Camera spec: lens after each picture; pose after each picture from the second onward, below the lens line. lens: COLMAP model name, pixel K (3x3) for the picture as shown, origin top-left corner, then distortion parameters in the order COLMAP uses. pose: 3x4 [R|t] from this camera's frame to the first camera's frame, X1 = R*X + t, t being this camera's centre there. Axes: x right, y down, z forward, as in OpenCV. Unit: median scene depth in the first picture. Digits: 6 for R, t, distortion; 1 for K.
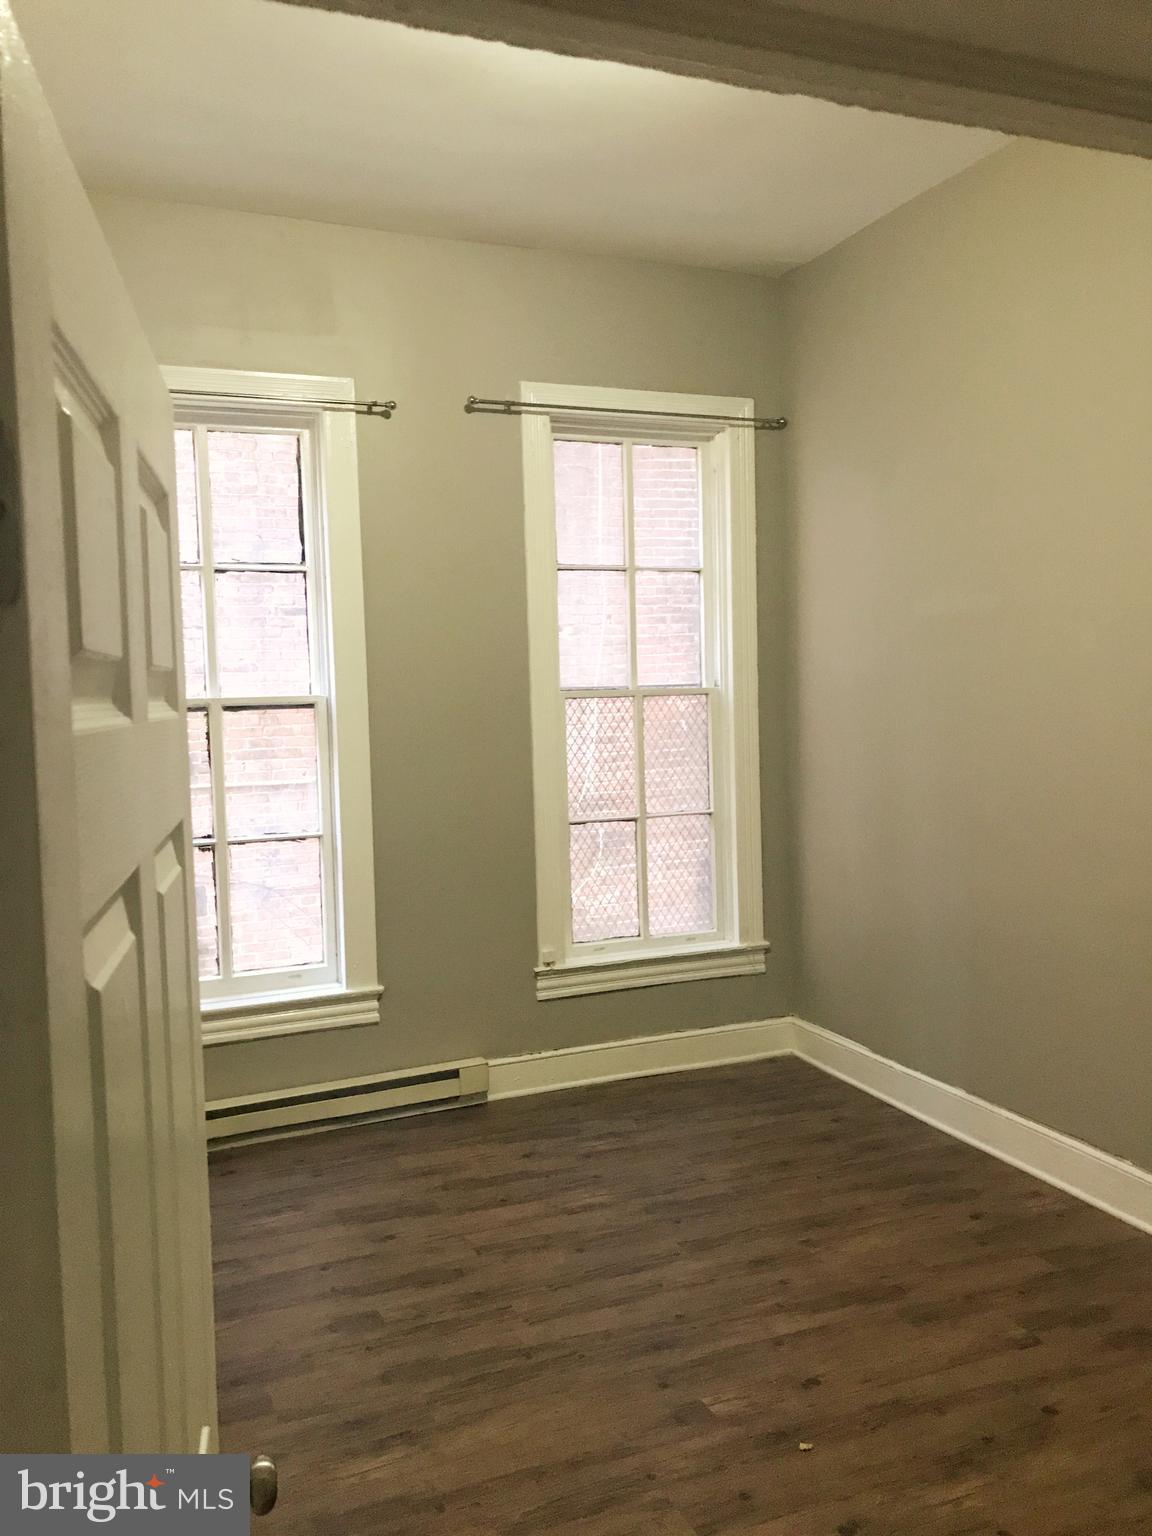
lens RADIAL K [[1249.8, 0, 576.0], [0, 1249.8, 768.0], [0, 0, 1]] dist [0.056181, -0.113486]
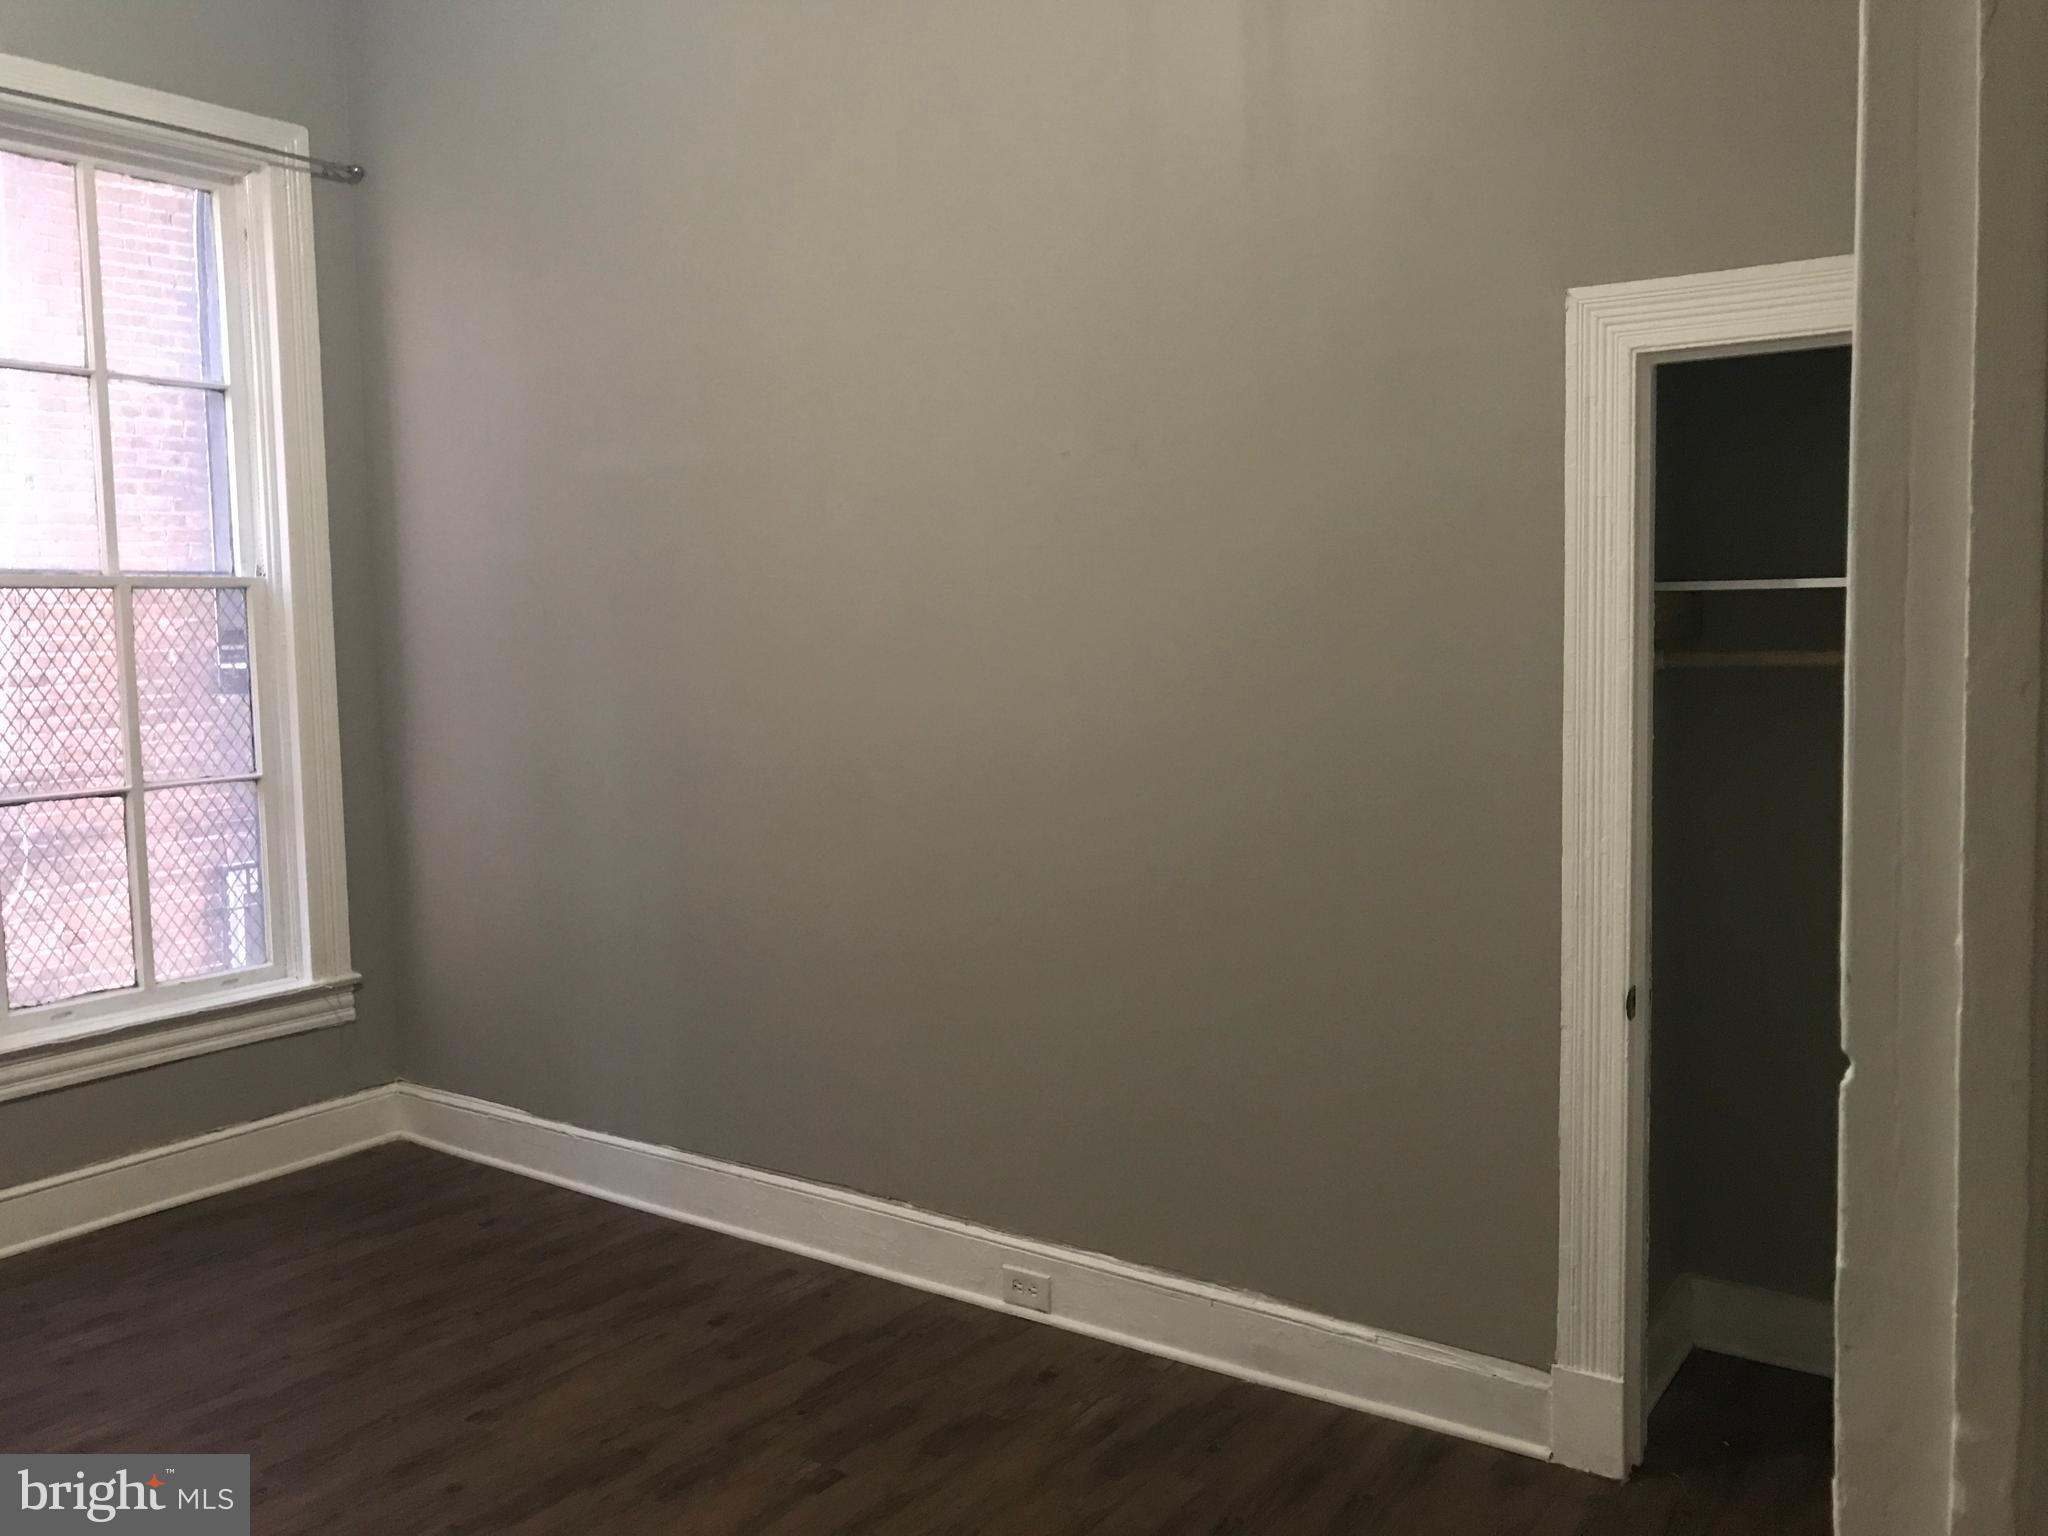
lens RADIAL K [[1652.6, 0, 1024.0], [0, 1652.6, 768.0], [0, 0, 1]] dist [-0.012269, -0.004654]
pose [[0.832252, -0.034435, 0.553328, -0.029790], [0.025379, 0.999389, 0.024022, 0.021000], [-0.553817, -0.005949, 0.832617, 0.099515]]
